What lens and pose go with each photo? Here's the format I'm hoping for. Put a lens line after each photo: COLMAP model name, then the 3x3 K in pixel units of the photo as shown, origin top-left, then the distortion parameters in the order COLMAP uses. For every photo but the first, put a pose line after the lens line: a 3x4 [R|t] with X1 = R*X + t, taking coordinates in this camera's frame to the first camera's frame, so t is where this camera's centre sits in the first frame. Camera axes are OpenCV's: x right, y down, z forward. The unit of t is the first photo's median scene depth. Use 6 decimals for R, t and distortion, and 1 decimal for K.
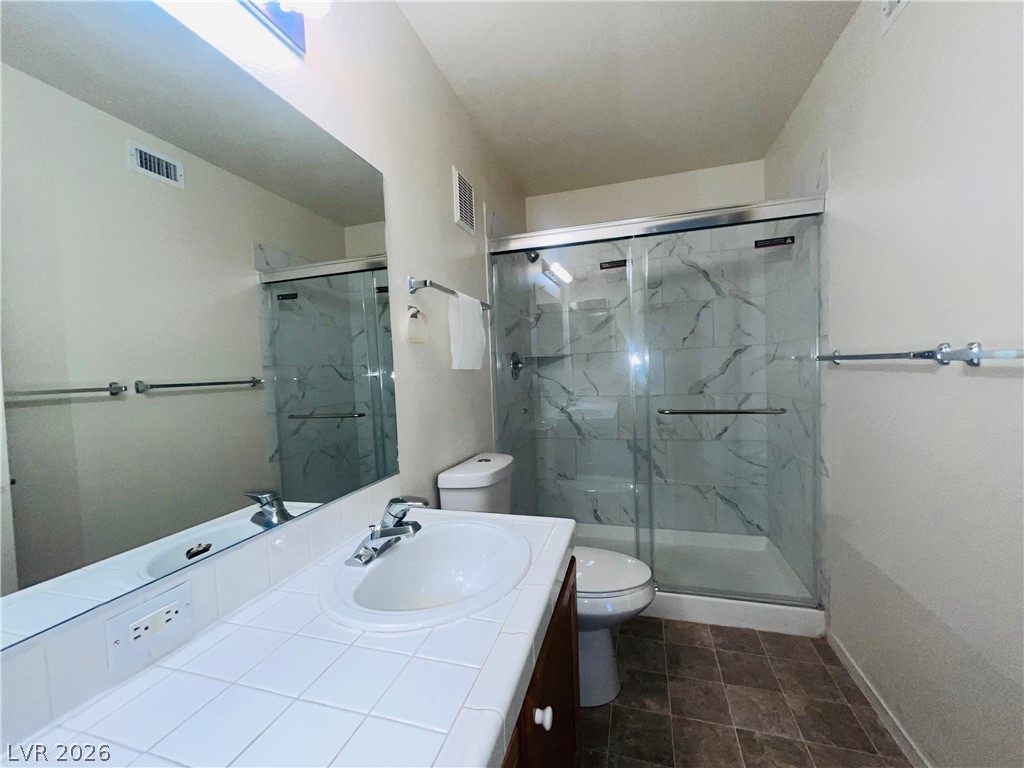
lens RADIAL K [[413.6, 0, 510.5], [0, 413.6, 385.5], [0, 0, 1]] dist [-0.003884, 0.000736]
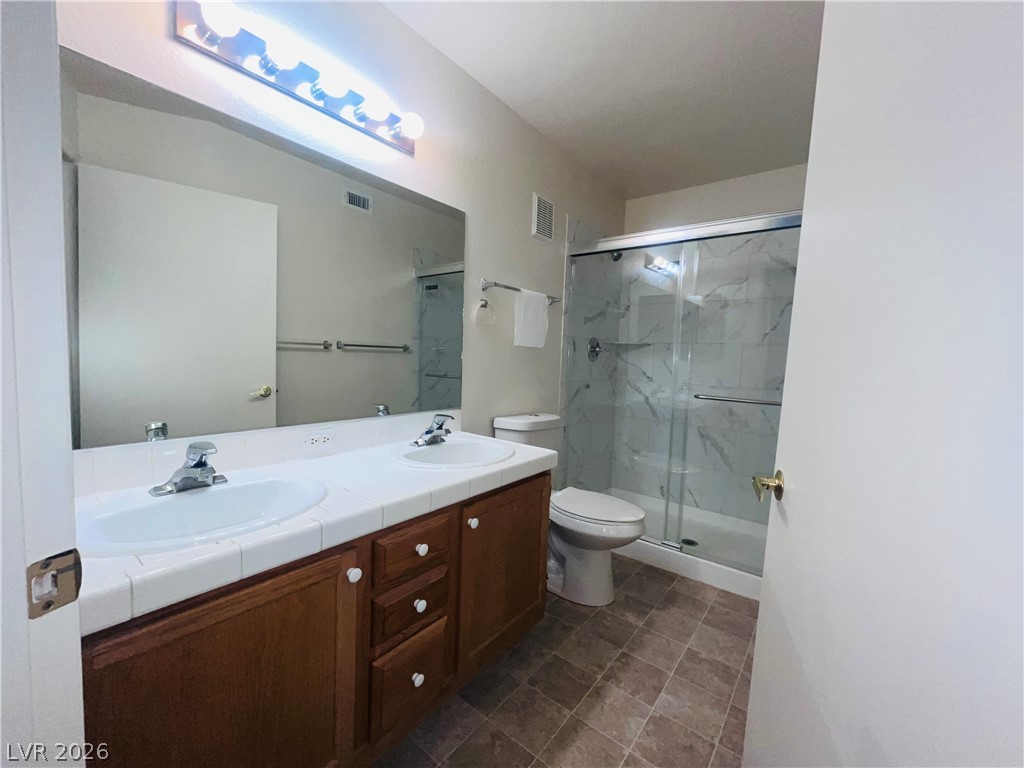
lens RADIAL K [[413.6, 0, 512.3], [0, 413.6, 384.8], [0, 0, 1]] dist [-0.003884, 0.000736]
pose [[0.929379, 0.098434, -0.355761, 0.272597], [-0.087017, 0.995050, 0.047995, 0.020032], [0.358724, -0.013648, 0.933344, -0.222496]]
